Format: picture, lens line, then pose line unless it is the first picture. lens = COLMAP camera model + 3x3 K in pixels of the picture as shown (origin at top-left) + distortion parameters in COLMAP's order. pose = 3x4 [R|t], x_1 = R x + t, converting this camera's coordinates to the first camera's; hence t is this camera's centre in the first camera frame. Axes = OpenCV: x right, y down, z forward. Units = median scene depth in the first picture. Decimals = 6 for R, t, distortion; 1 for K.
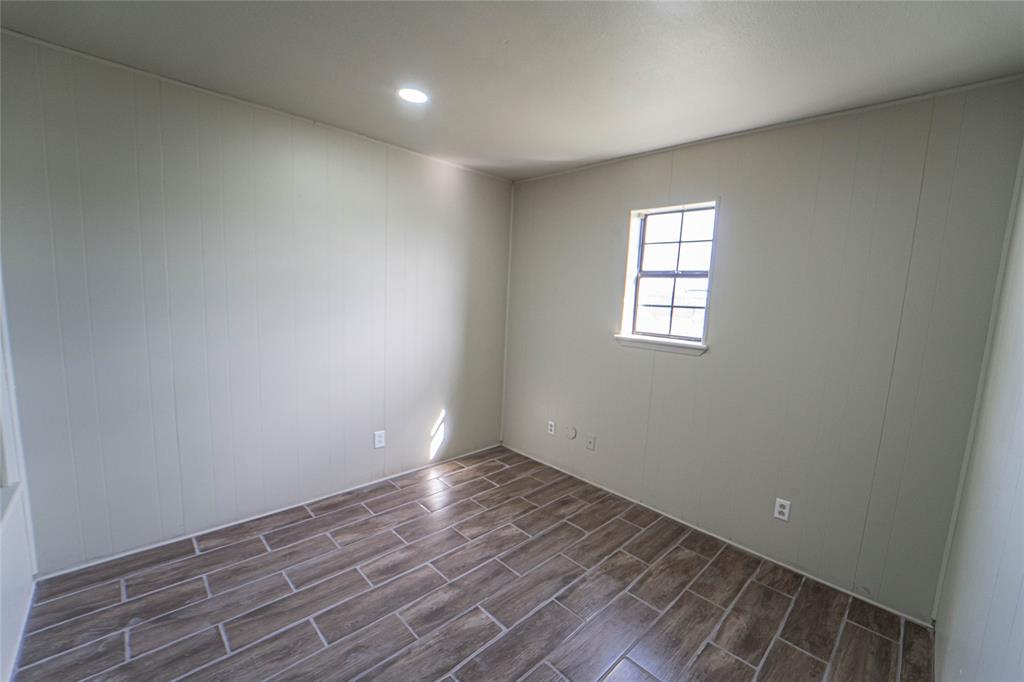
lens RADIAL K [[398.5, 0, 513.7], [0, 398.5, 342.0], [0, 0, 1]] dist [-0.025218, 0.002214]
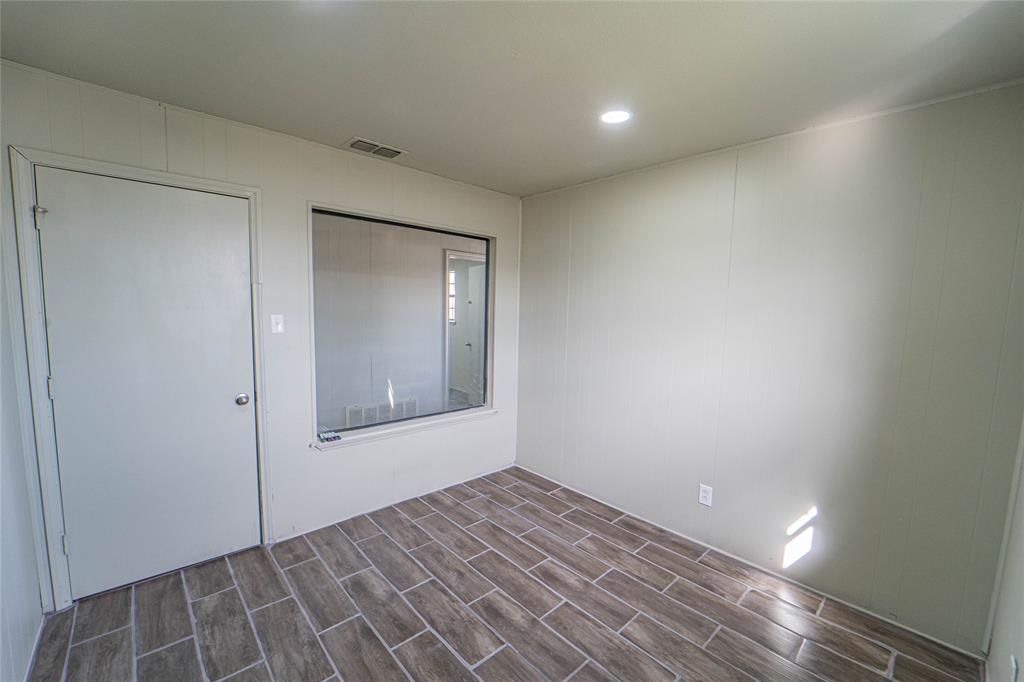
lens RADIAL K [[398.5, 0, 514.9], [0, 398.5, 347.0], [0, 0, 1]] dist [-0.025218, 0.002214]
pose [[0.017195, 0.052169, -0.998490, 0.708449], [-0.143407, 0.988441, 0.049174, -0.075121], [0.989514, 0.142345, 0.024478, 0.778150]]
